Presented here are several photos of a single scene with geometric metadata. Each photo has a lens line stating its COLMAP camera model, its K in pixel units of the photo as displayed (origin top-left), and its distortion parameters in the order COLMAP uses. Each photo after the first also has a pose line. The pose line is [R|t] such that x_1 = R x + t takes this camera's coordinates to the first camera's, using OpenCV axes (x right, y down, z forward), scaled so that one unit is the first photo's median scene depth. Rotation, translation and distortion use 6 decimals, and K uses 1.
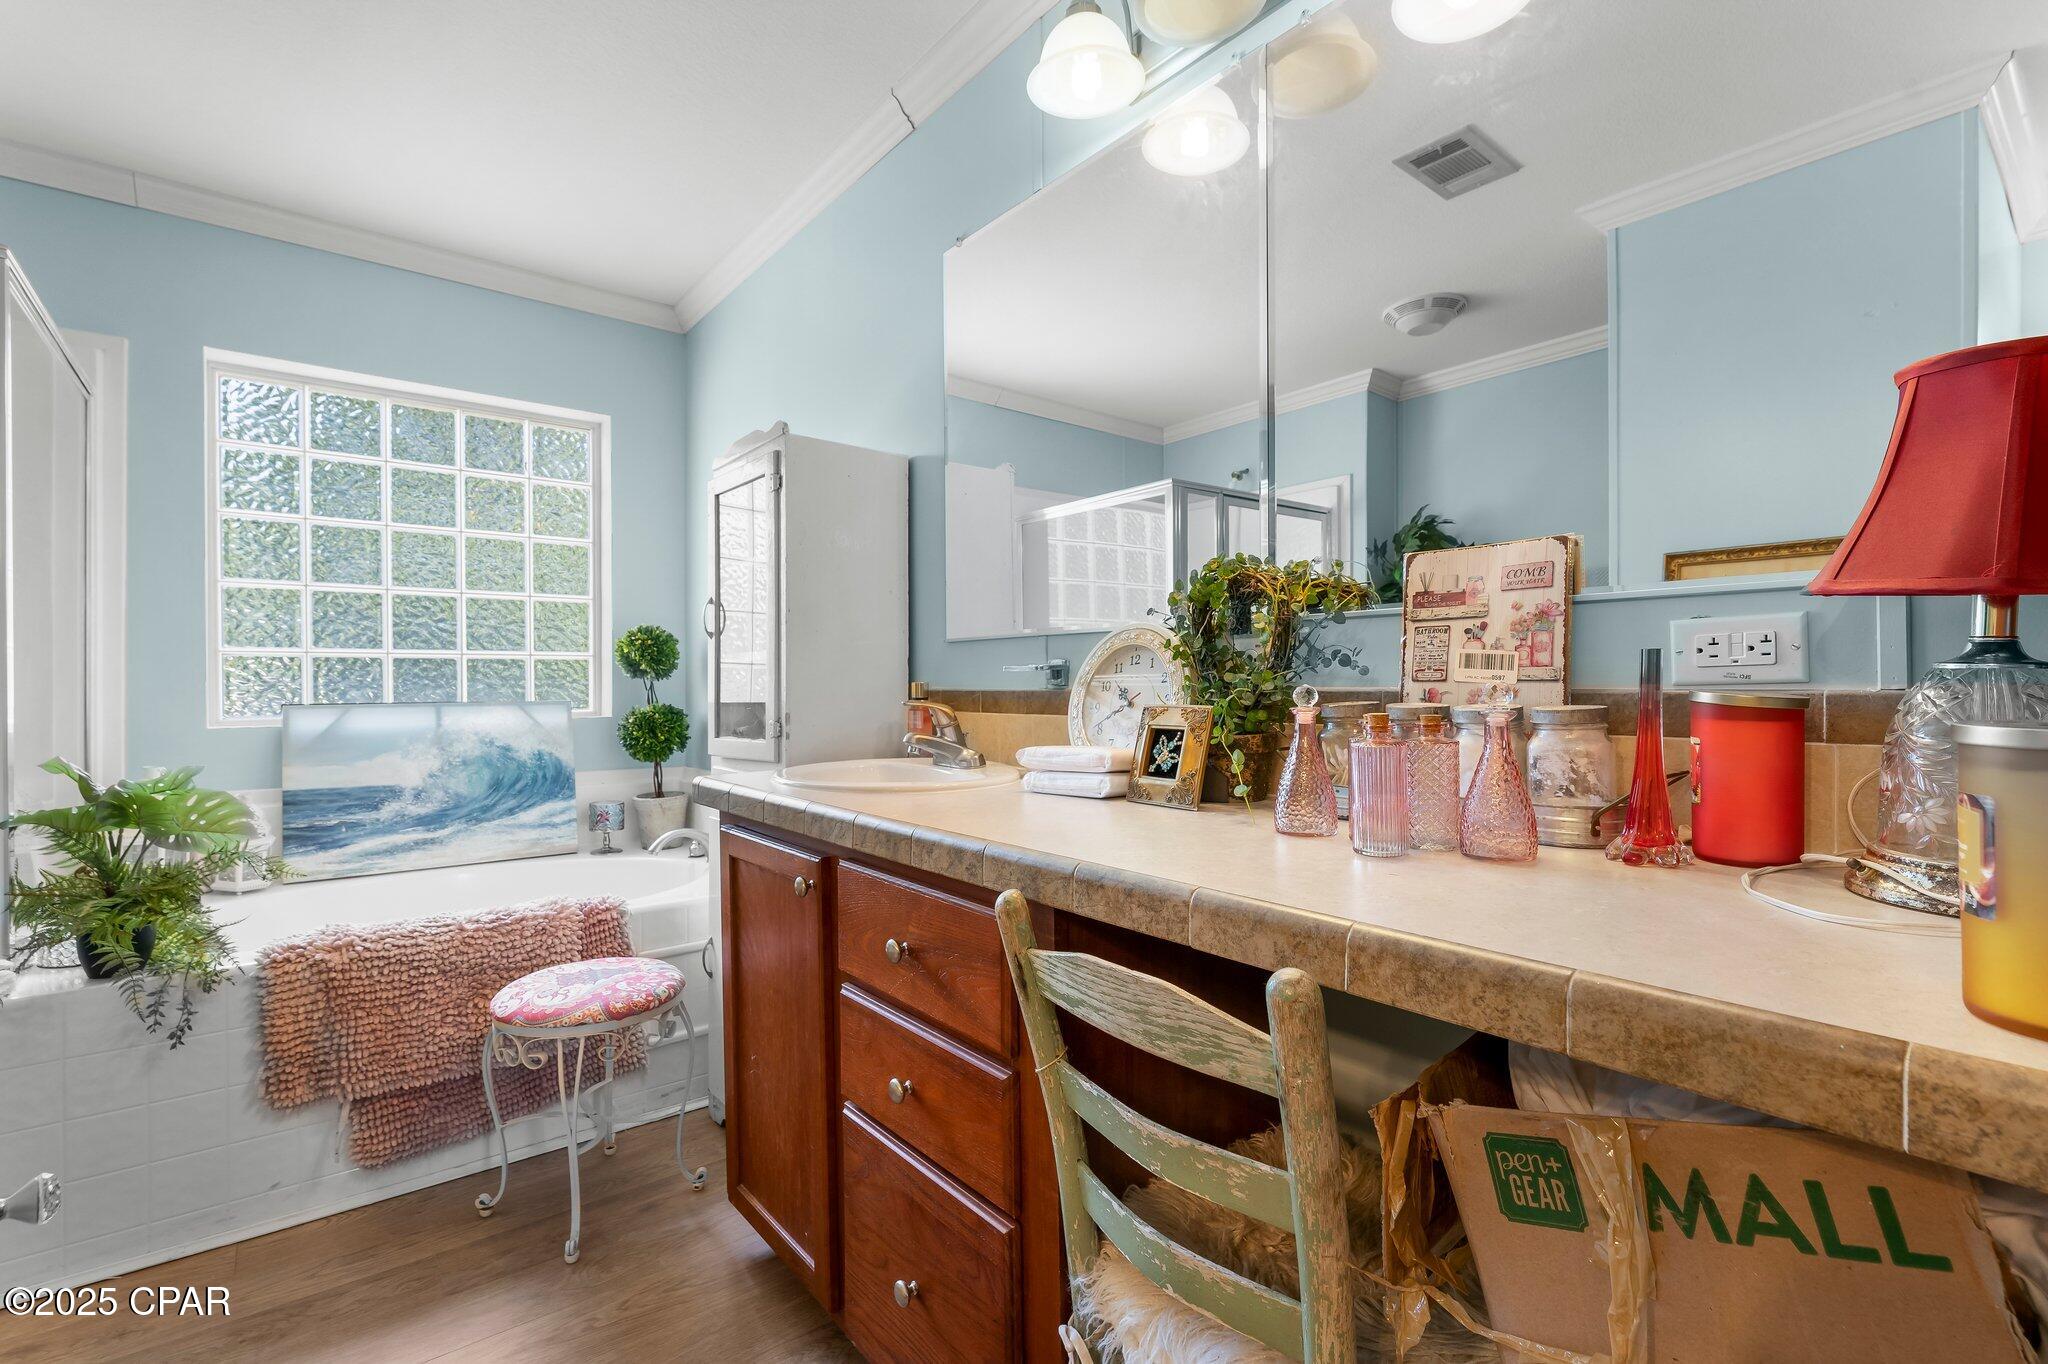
lens RADIAL K [[921.8, 0, 1024.0], [0, 921.8, 682.0], [0, 0, 1]] dist [0.000083, -0.000040]
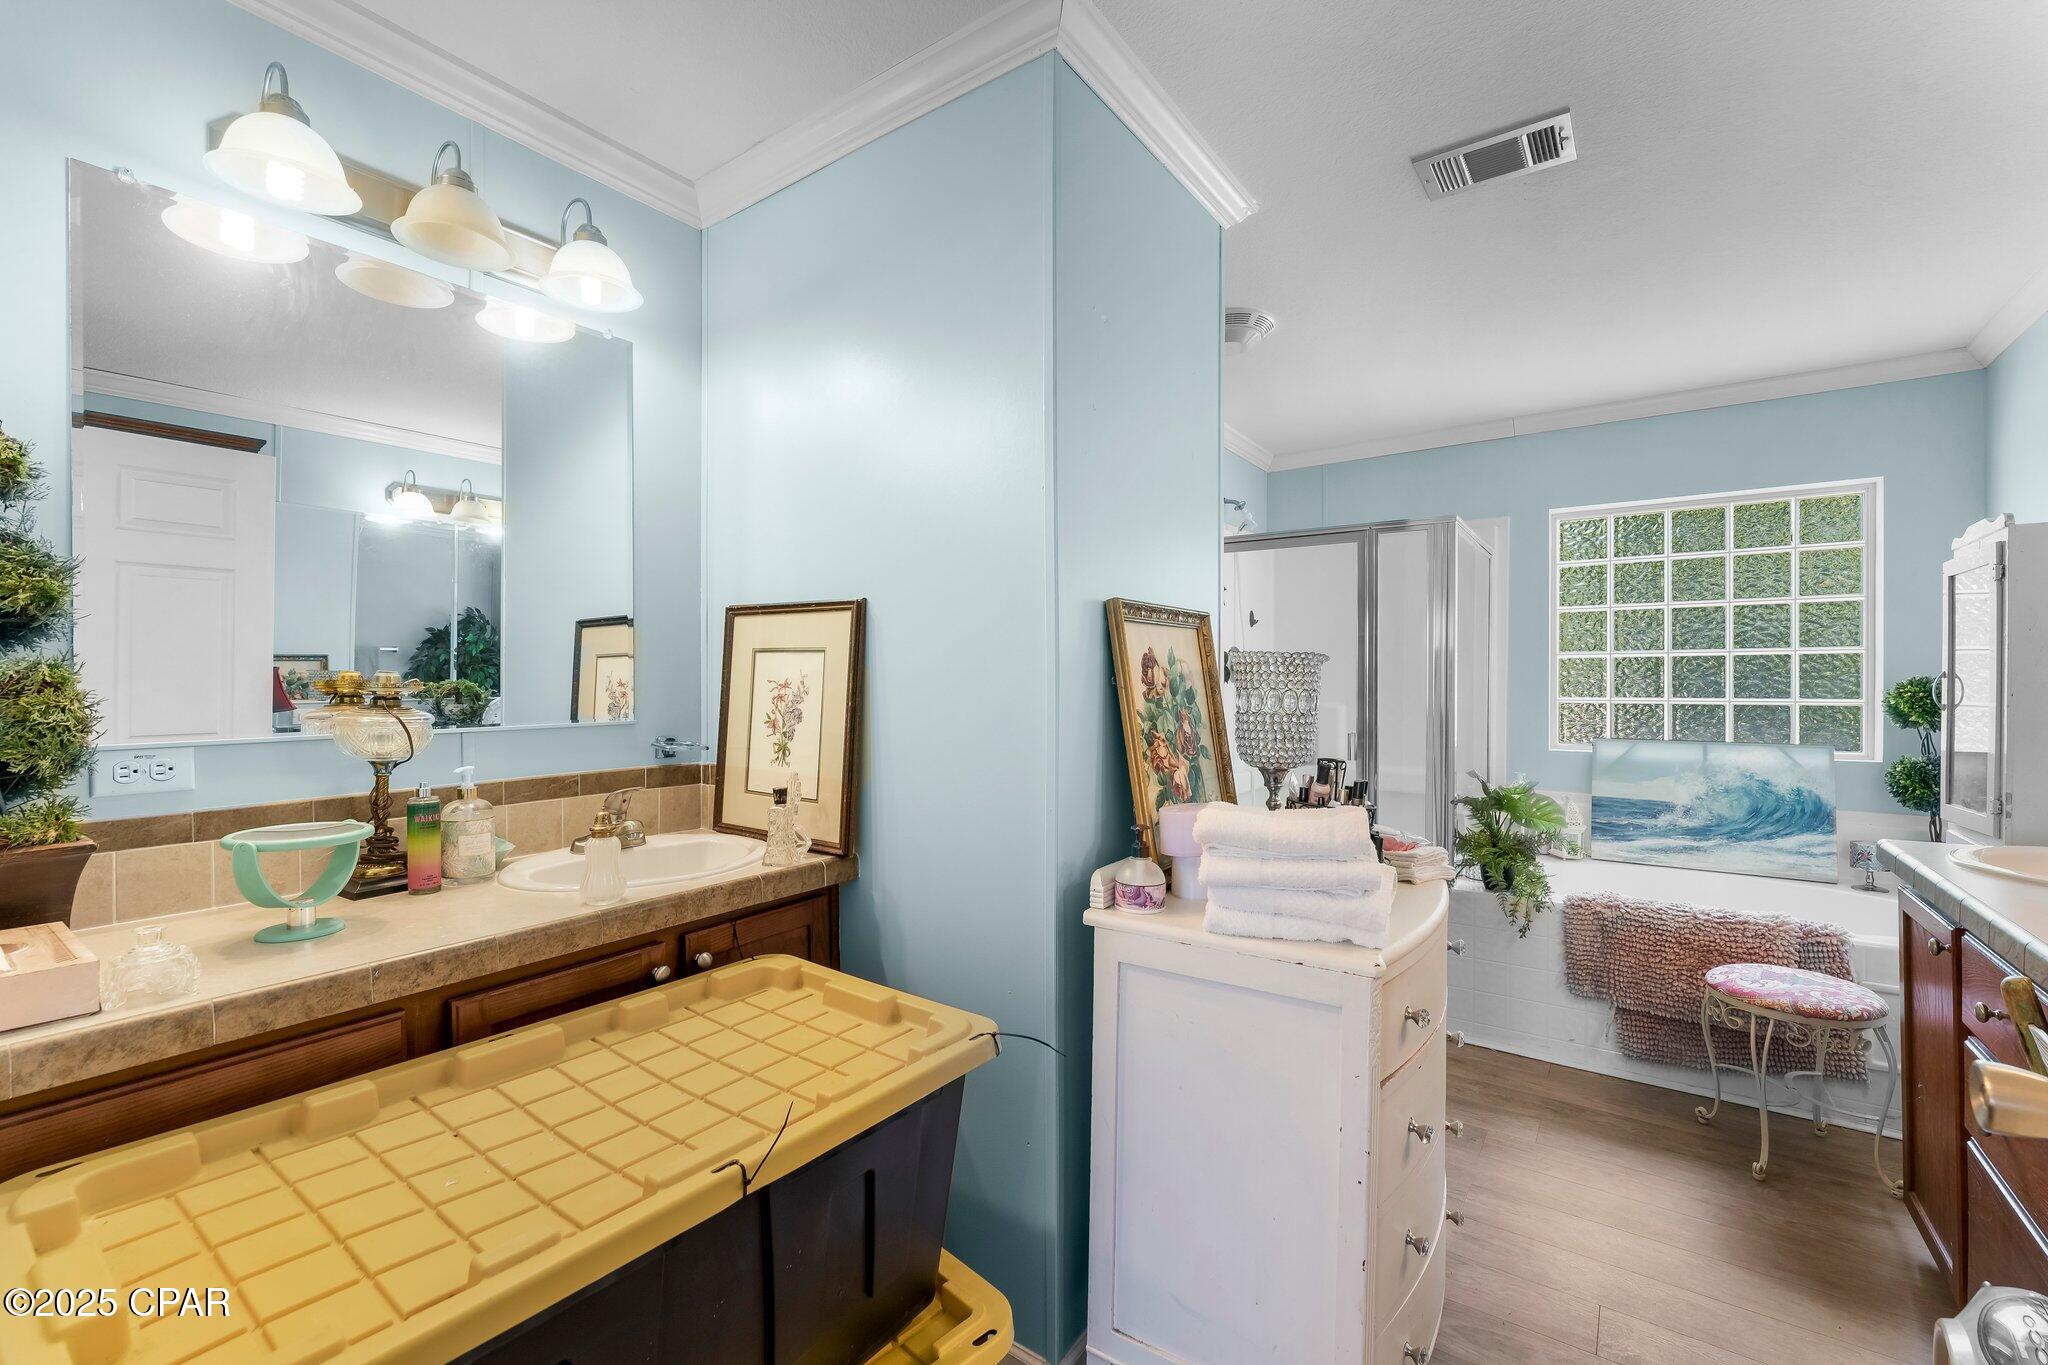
lens RADIAL K [[904.8, 0, 1024.0], [0, 904.8, 682.5], [0, 0, 1]] dist [-0.003707, -0.000148]
pose [[0.286305, 0.015022, -0.958021, 0.387605], [-0.002297, 0.999885, 0.014992, -0.100841], [0.958136, -0.002092, 0.286306, -0.349257]]
